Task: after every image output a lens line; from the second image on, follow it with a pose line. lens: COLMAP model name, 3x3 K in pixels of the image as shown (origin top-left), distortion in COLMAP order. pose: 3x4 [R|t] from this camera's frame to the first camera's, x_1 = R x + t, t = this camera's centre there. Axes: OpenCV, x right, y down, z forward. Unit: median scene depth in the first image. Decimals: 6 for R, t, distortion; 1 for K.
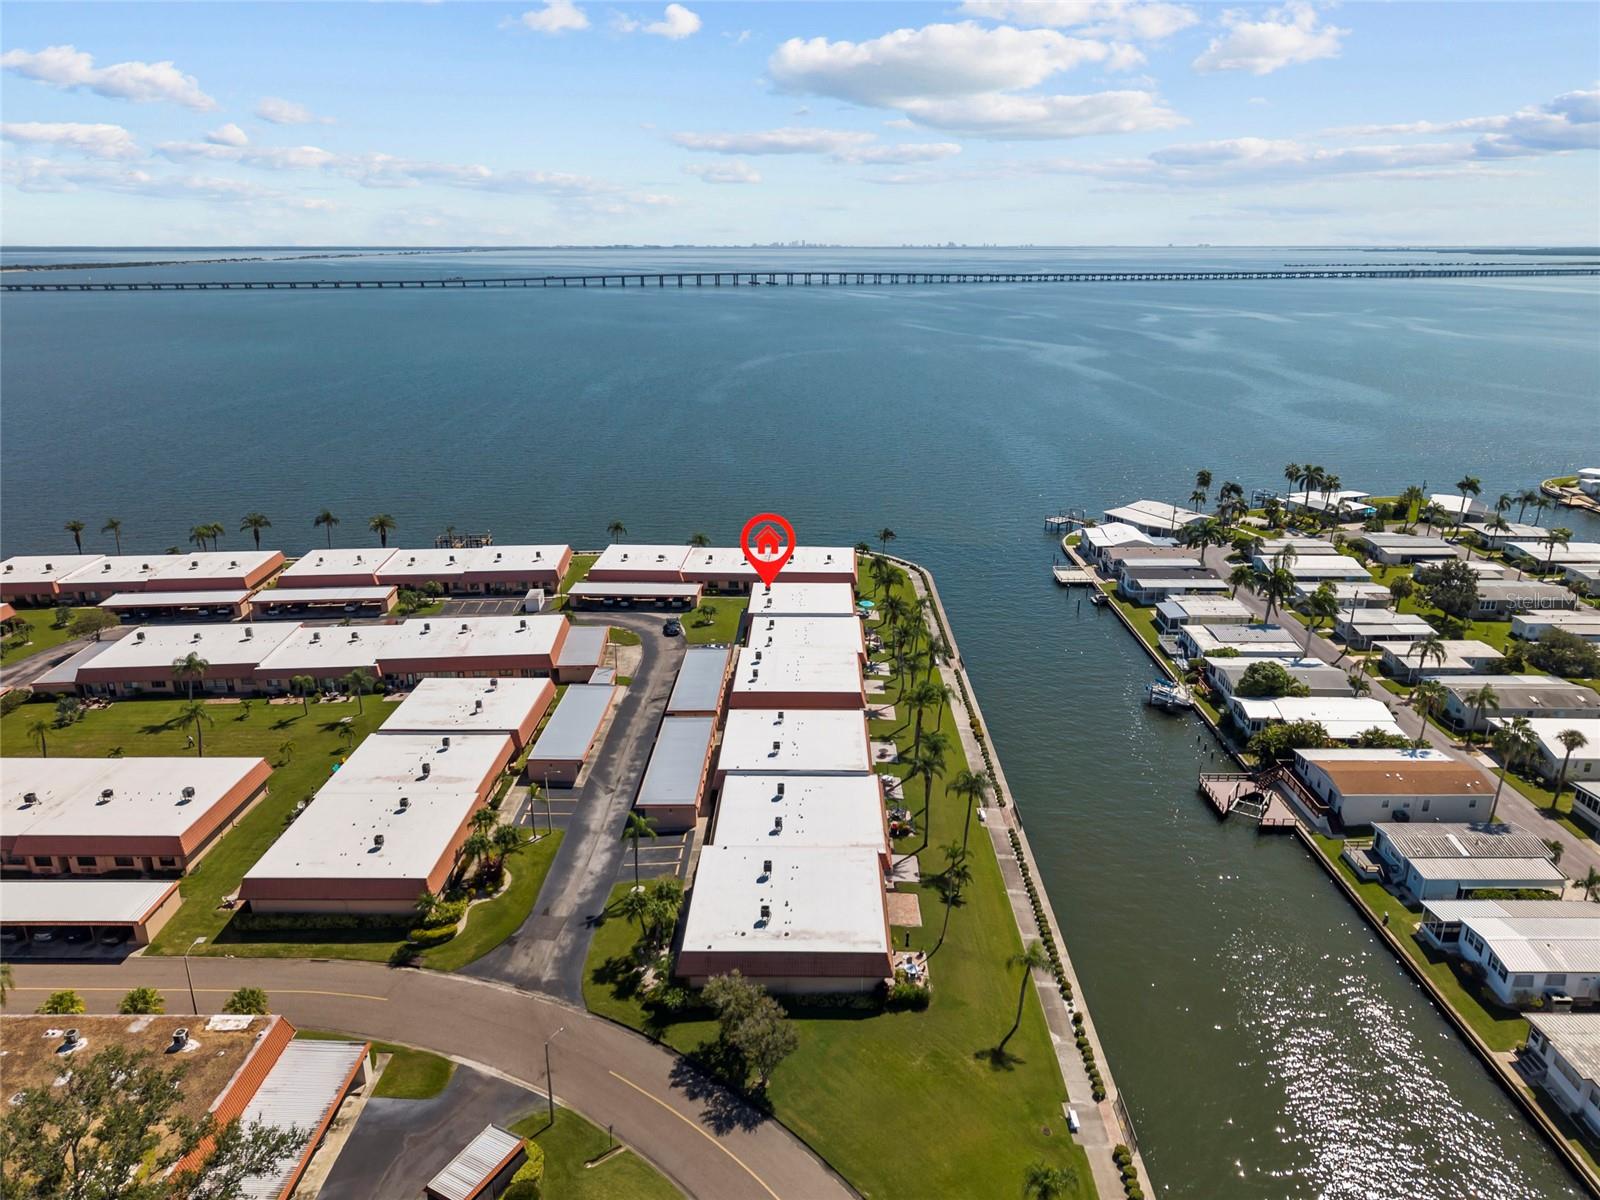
lens RADIAL K [[1061.6, 0, 807.9], [0, 1061.6, 594.9], [0, 0, 1]] dist [0.027930, -0.034534]
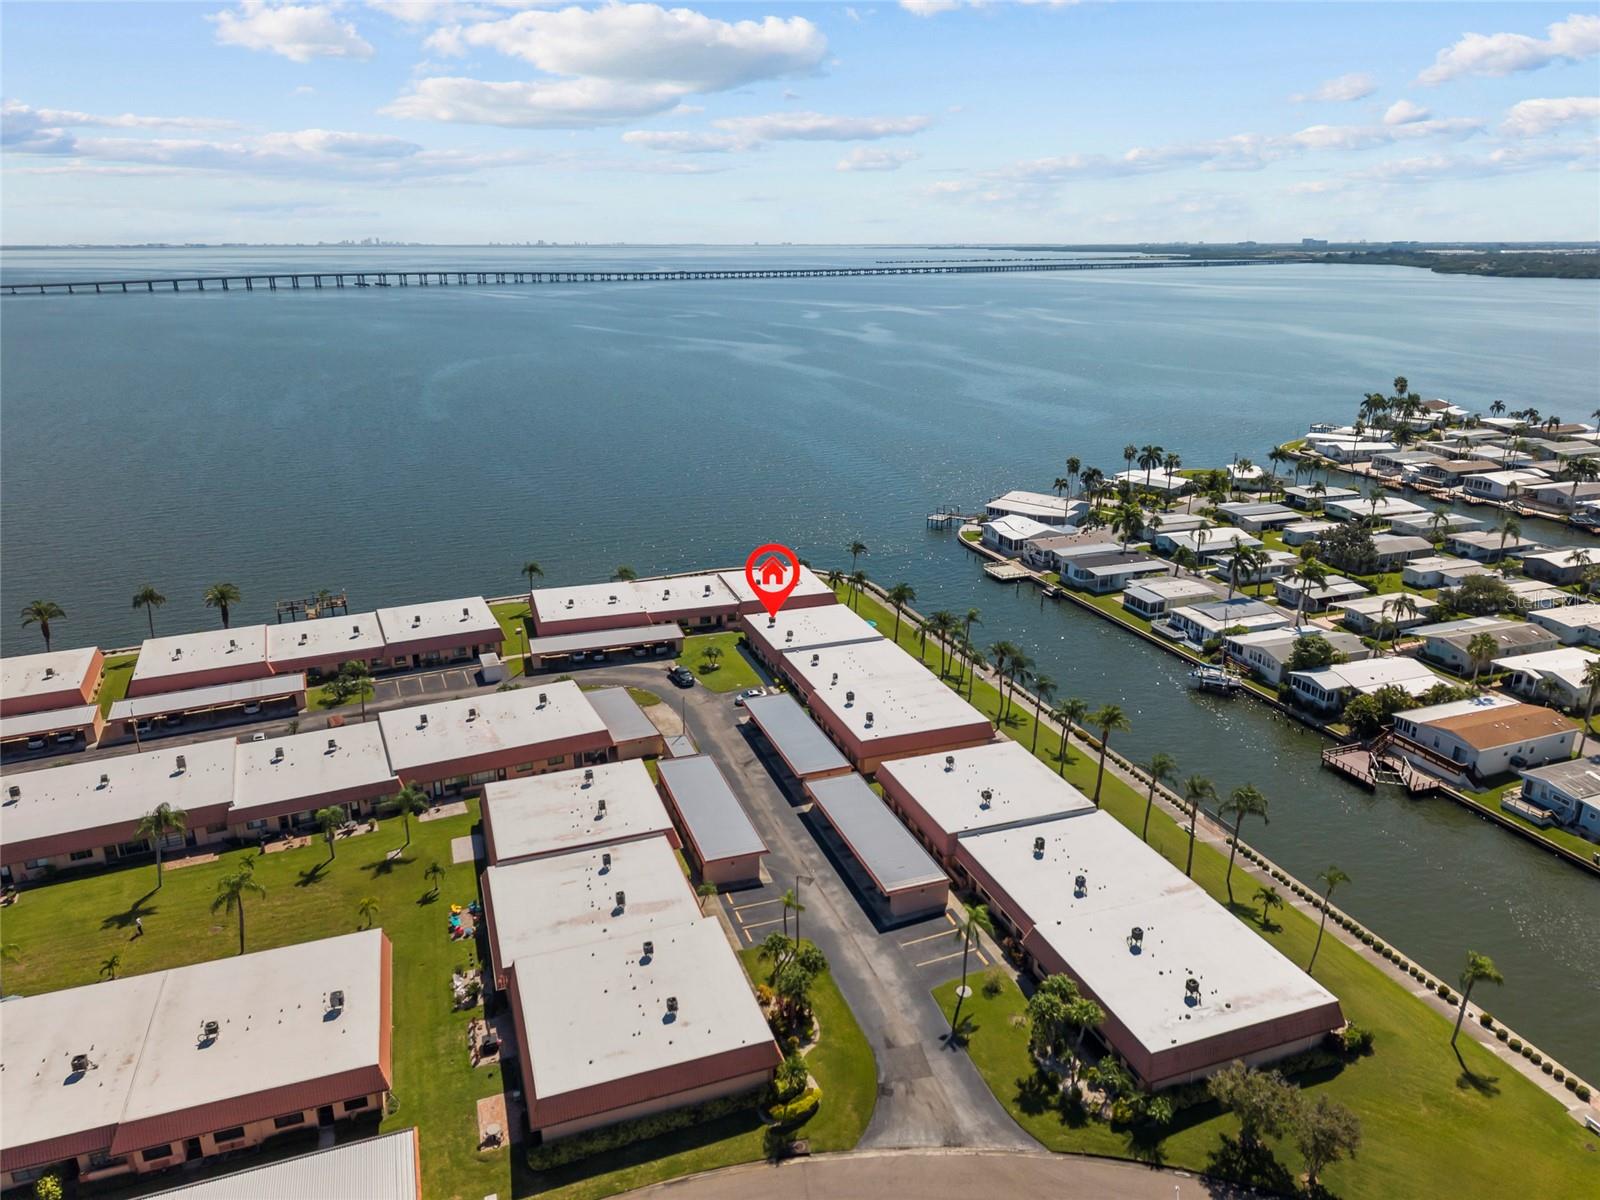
lens RADIAL K [[1079.0, 0, 805.7], [0, 1079.0, 604.2], [0, 0, 1]] dist [0.031891, -0.033966]
pose [[0.937939, -0.112159, 0.328163, -0.361961], [0.110810, 0.993578, 0.022872, -0.043657], [-0.328621, 0.014911, 0.944344, 0.150916]]
